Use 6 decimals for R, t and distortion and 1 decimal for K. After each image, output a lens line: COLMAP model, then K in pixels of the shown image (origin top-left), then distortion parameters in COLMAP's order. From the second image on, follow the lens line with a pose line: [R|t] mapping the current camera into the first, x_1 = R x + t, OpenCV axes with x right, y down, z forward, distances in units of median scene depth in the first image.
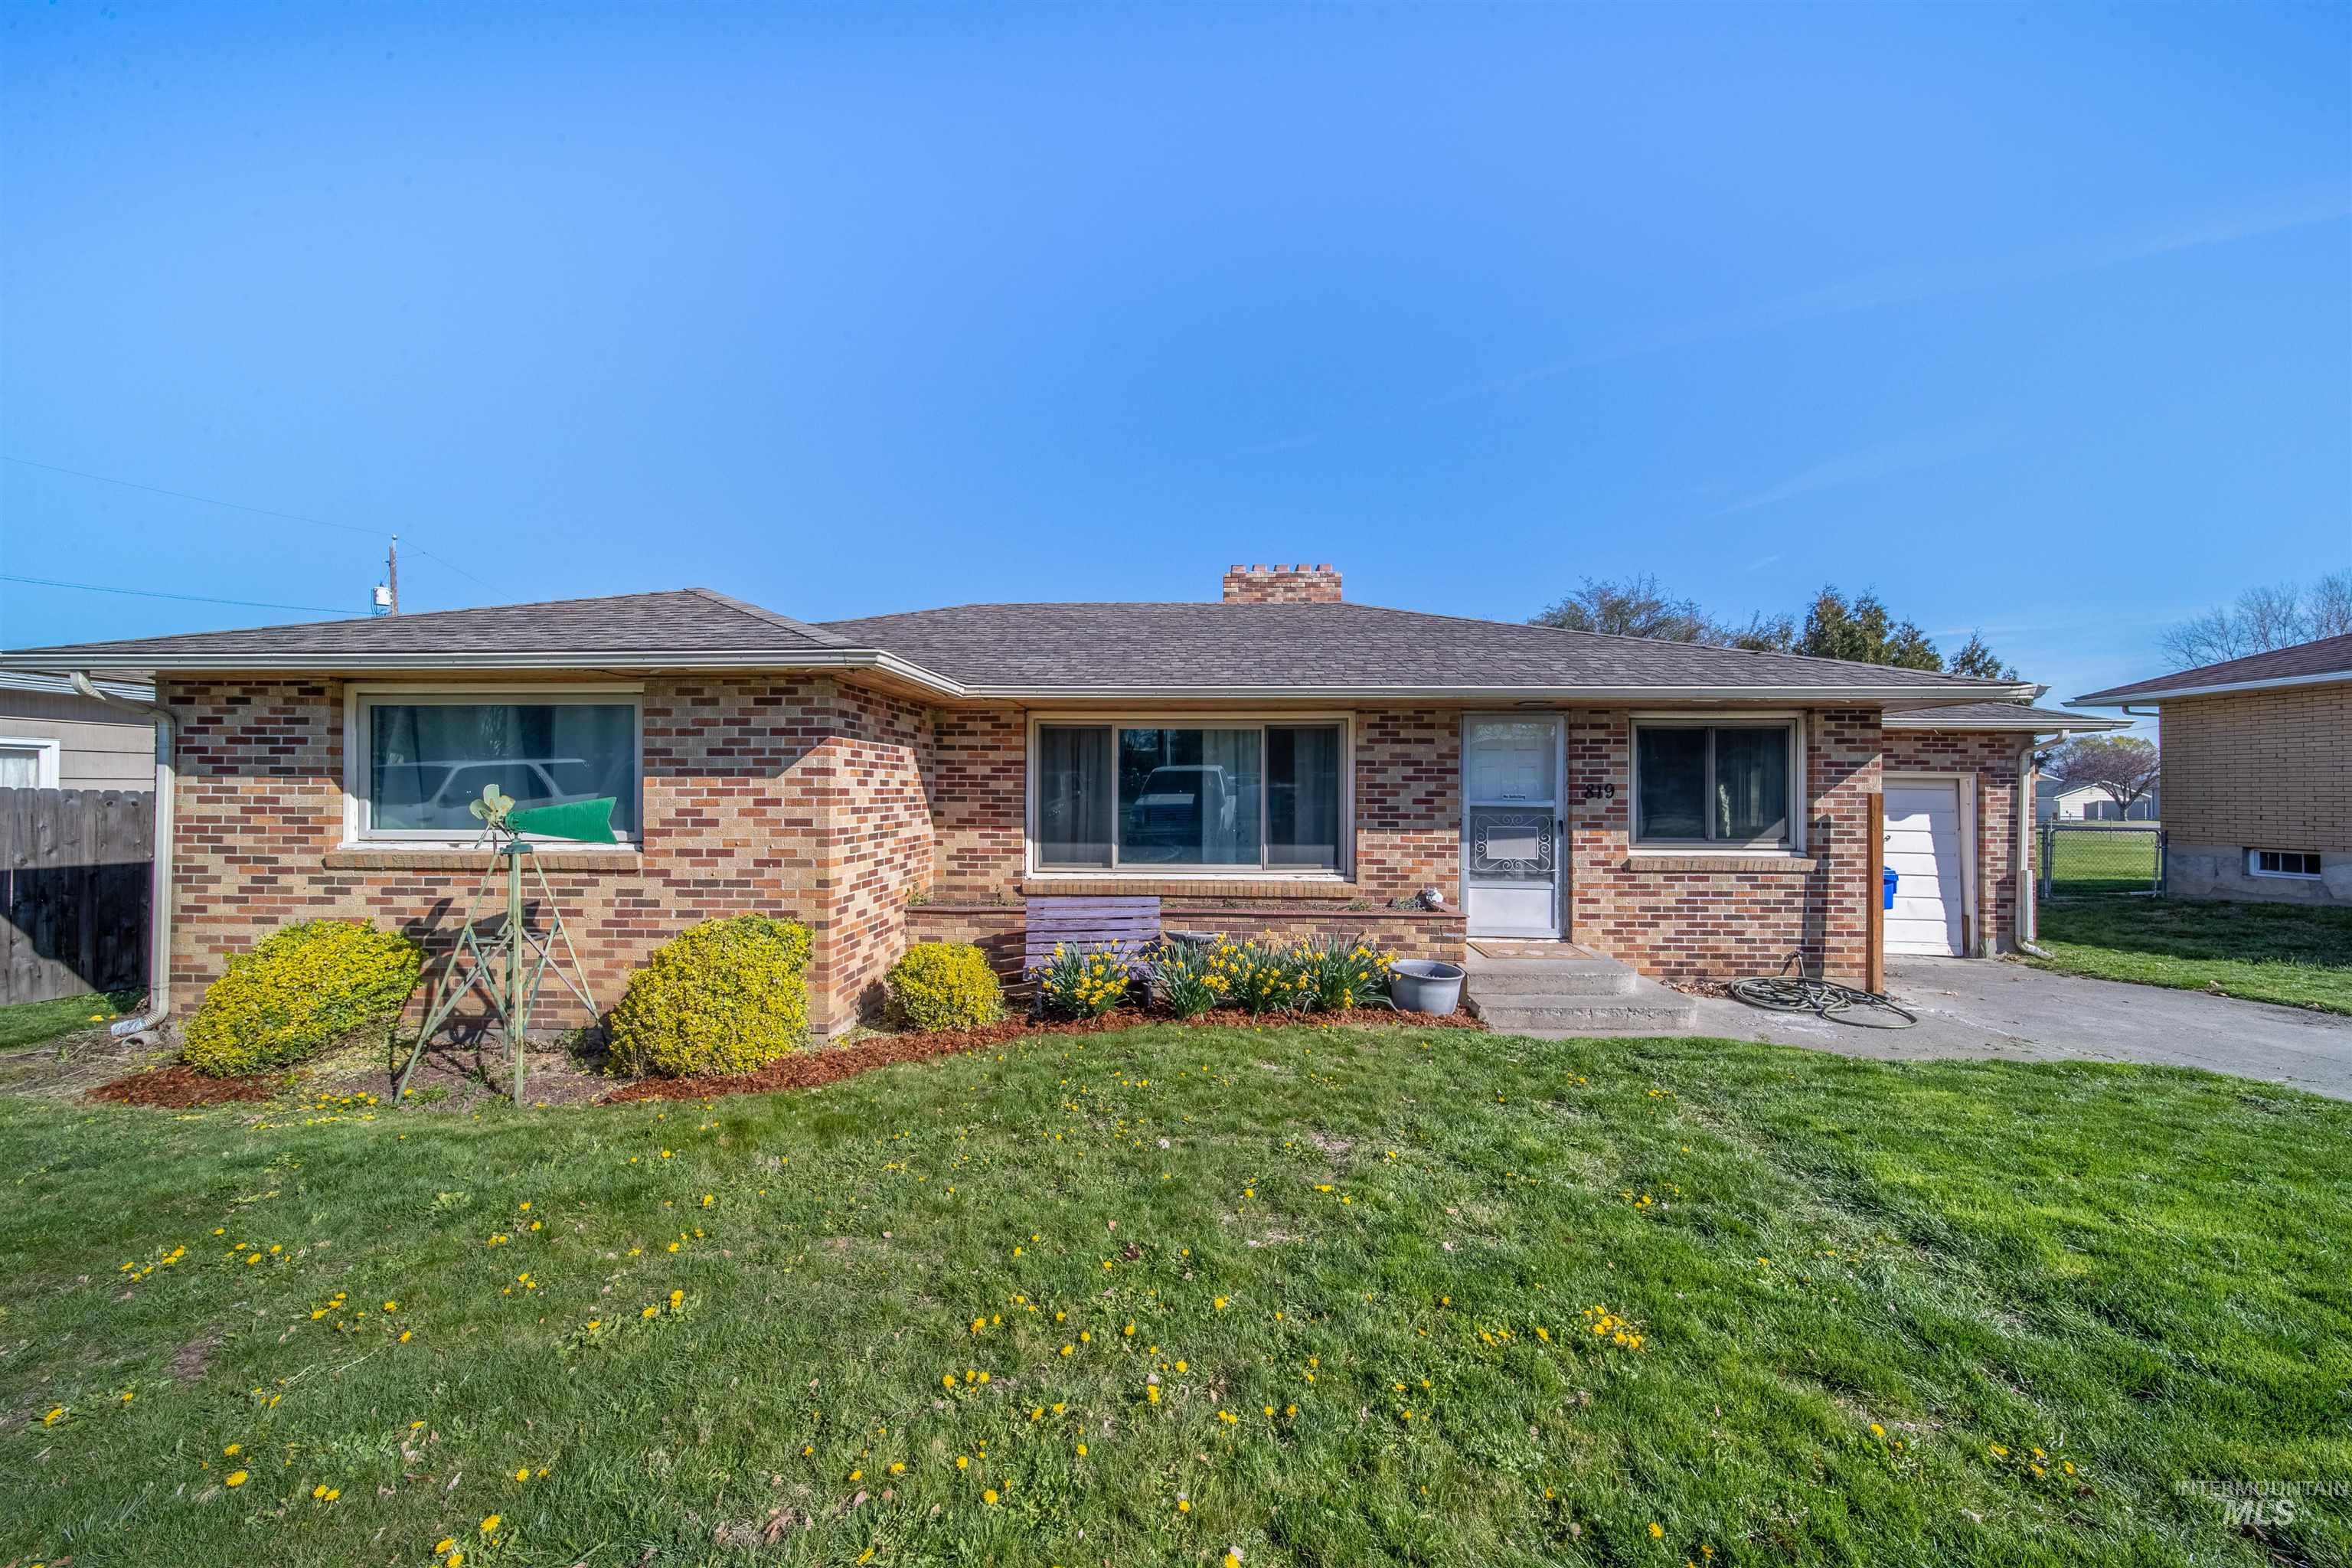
lens RADIAL K [[825.8, 0, 1166.4], [0, 825.8, 791.0], [0, 0, 1]] dist [0.001465, -0.002735]
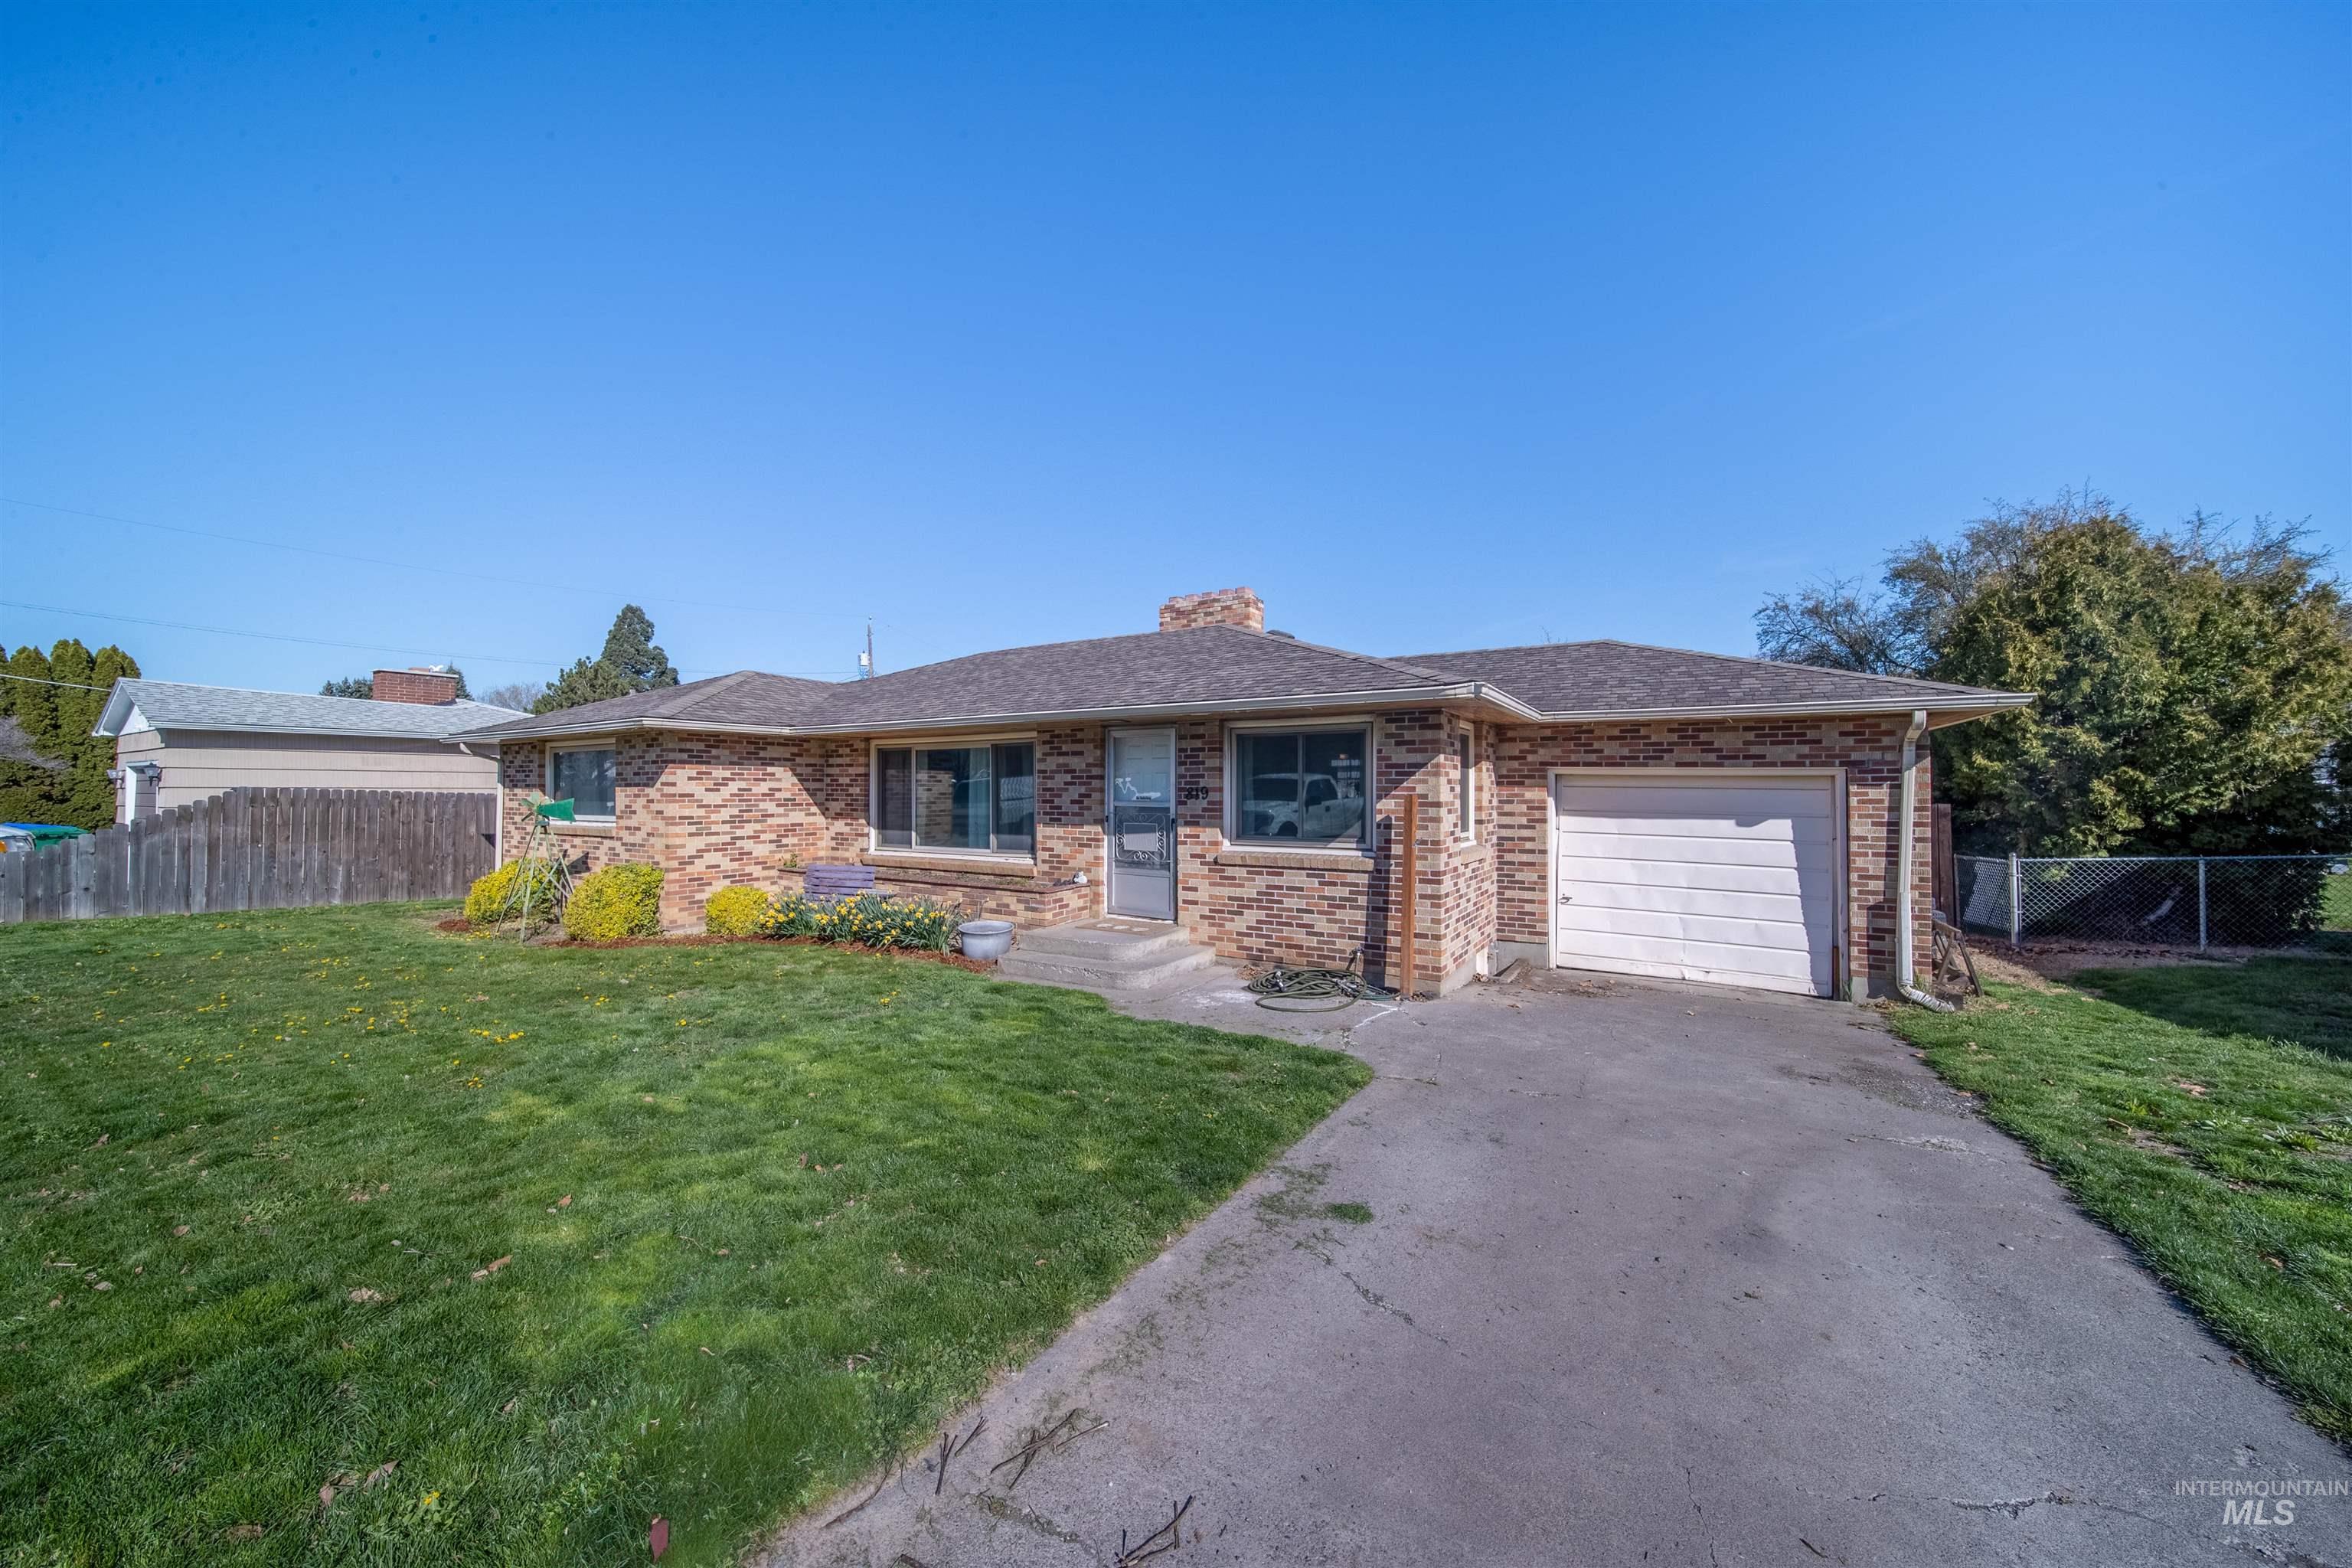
lens RADIAL K [[825.8, 0, 1166.4], [0, 825.8, 791.0], [0, 0, 1]] dist [0.001465, -0.002735]
pose [[0.872015, -0.004103, -0.489461, 1.038878], [0.003606, 0.999992, -0.001958, -0.000867], [0.489465, -0.000057, 0.872023, -0.018888]]
